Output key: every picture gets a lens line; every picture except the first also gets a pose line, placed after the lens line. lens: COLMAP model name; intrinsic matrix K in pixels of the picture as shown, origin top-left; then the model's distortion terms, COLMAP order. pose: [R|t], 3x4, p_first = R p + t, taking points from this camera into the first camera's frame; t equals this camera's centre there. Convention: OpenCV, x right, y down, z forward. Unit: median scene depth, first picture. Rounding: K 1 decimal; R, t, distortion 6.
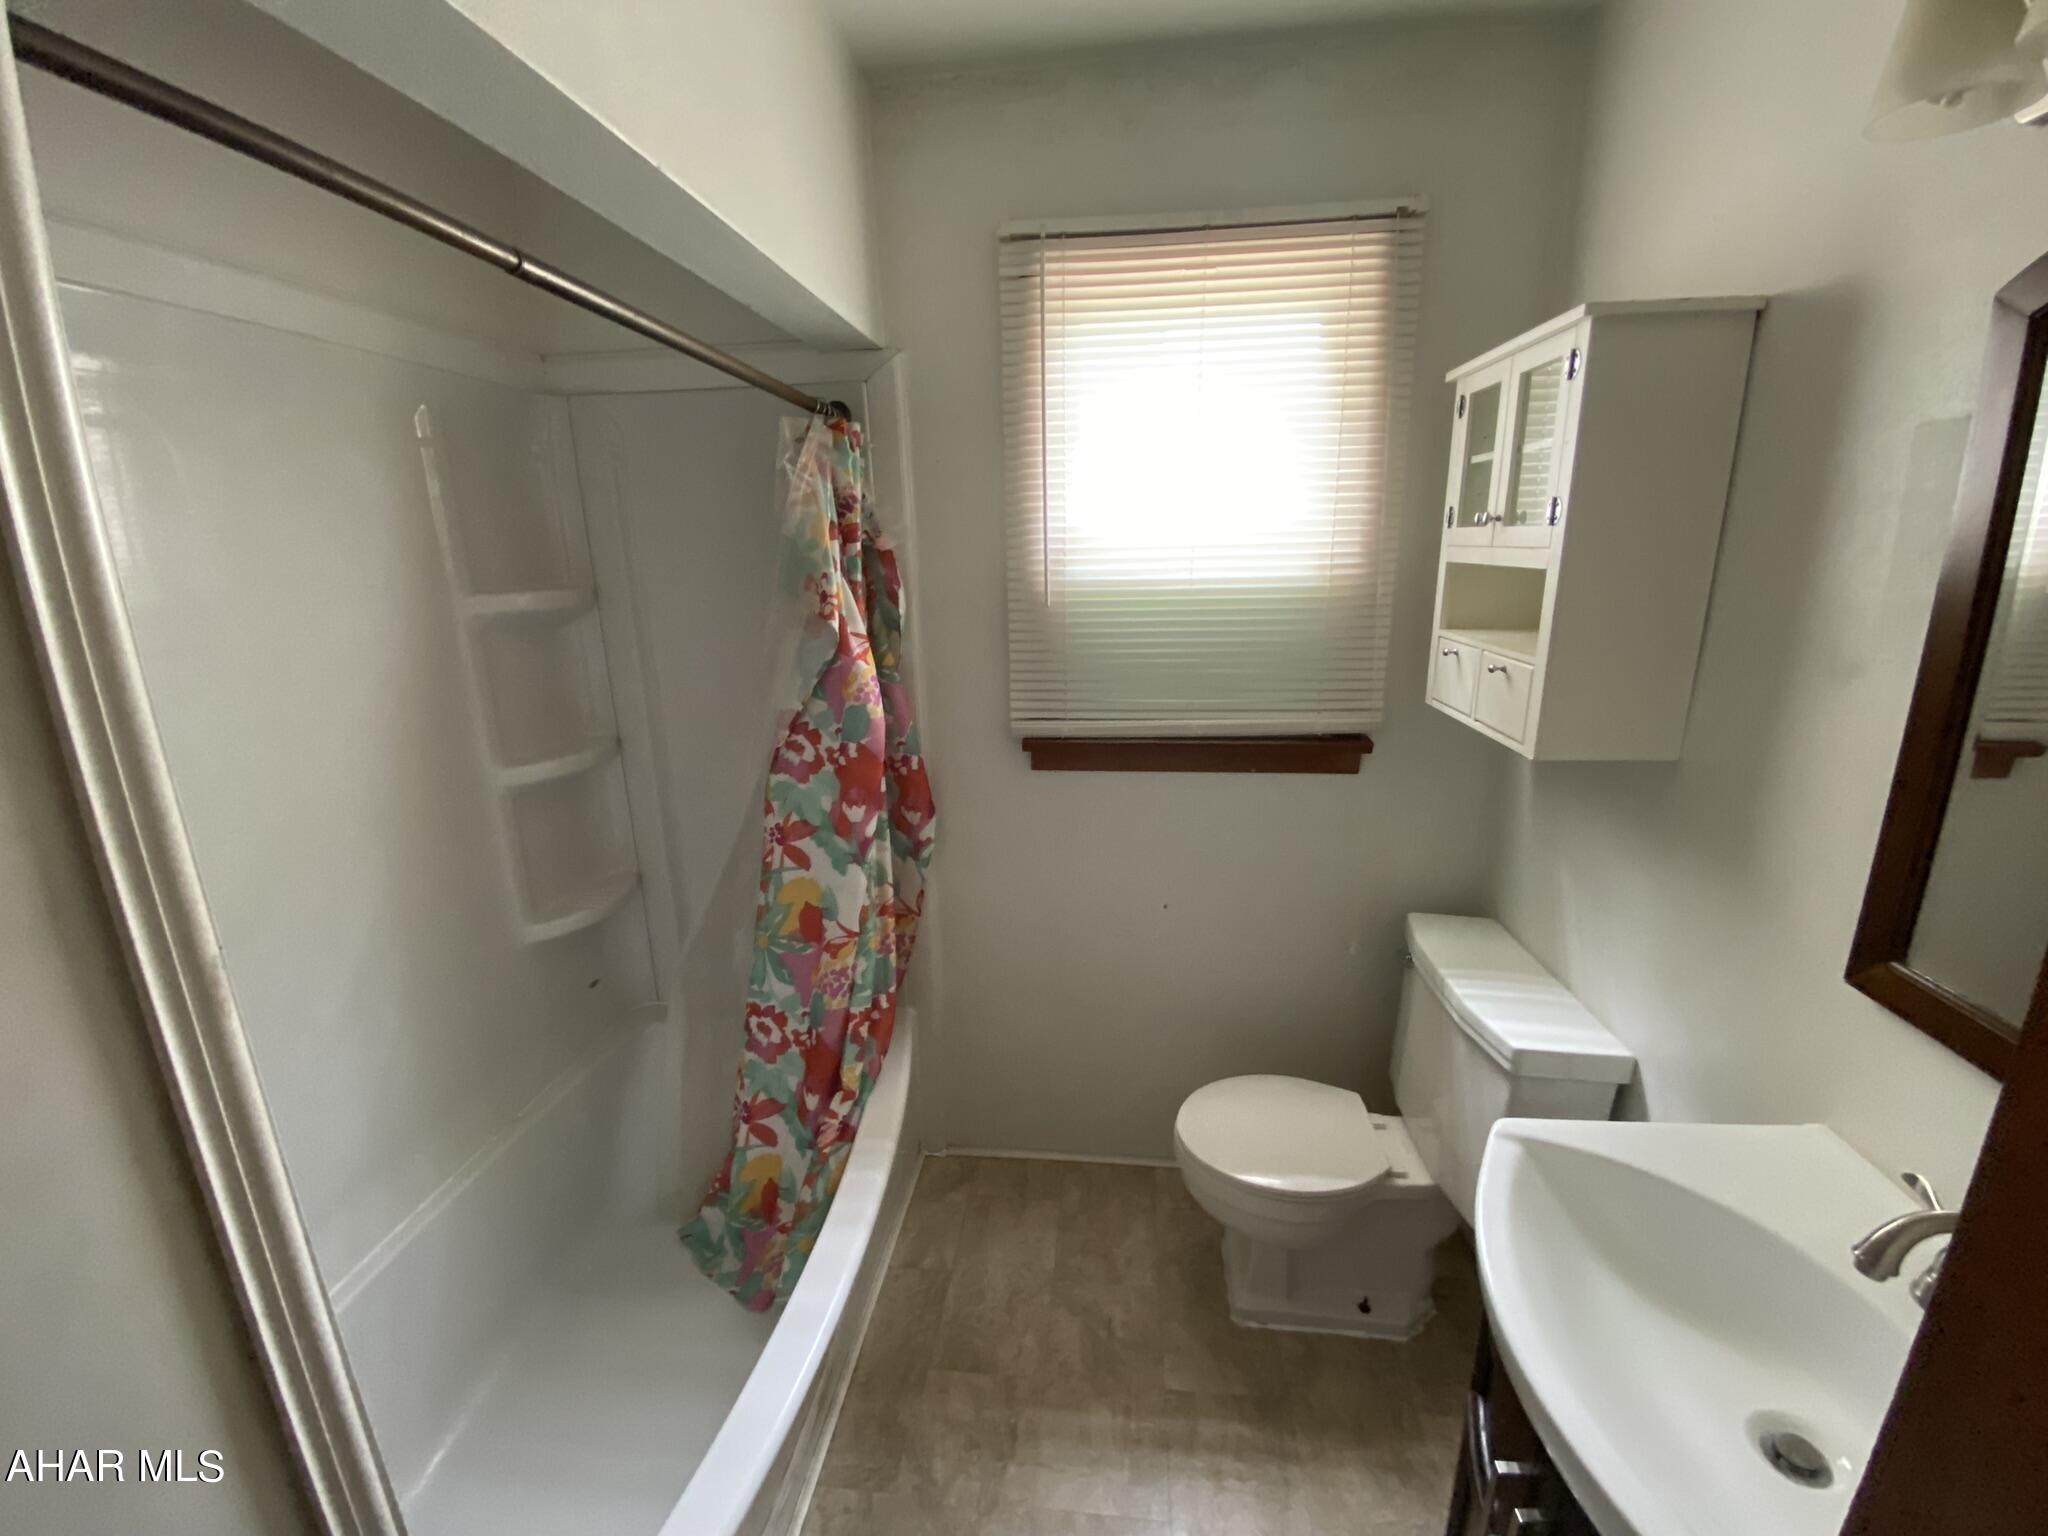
lens RADIAL K [[831.8, 0, 1025.8], [0, 831.8, 759.8], [0, 0, 1]] dist [0.013196, -0.016224]
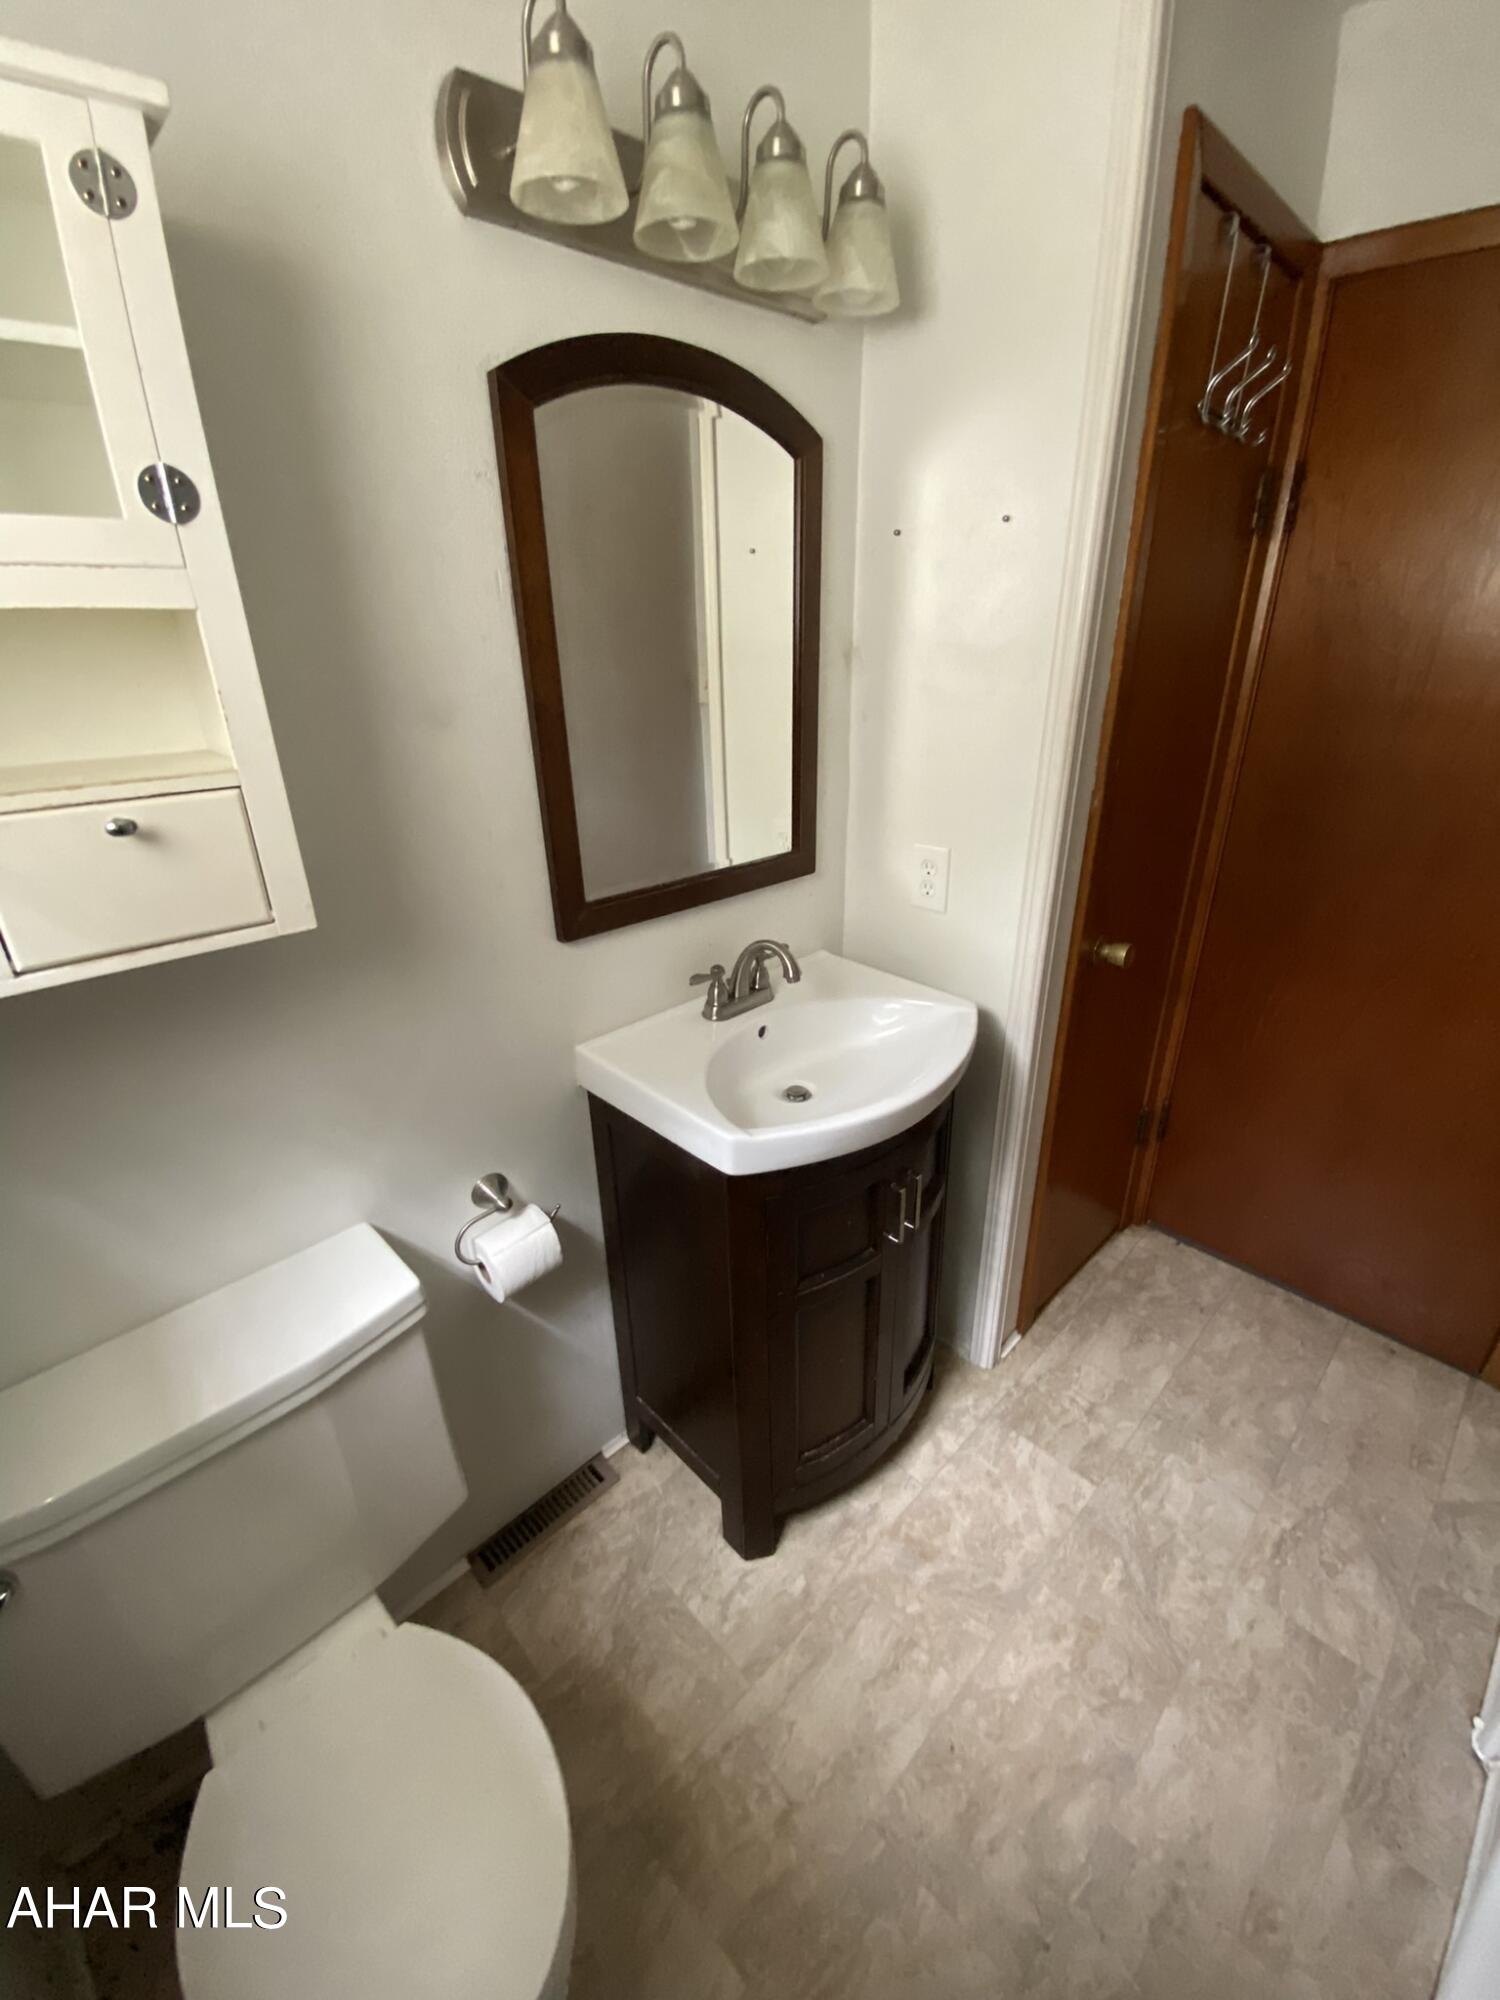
lens RADIAL K [[812.3, 0, 757.6], [0, 812.3, 1002.9], [0, 0, 1]] dist [0.013196, -0.016224]
pose [[-0.768995, -0.229672, 0.596572, -0.033731], [0.189862, 0.809060, 0.556215, -0.212003], [-0.610409, 0.540993, -0.578556, 1.054080]]
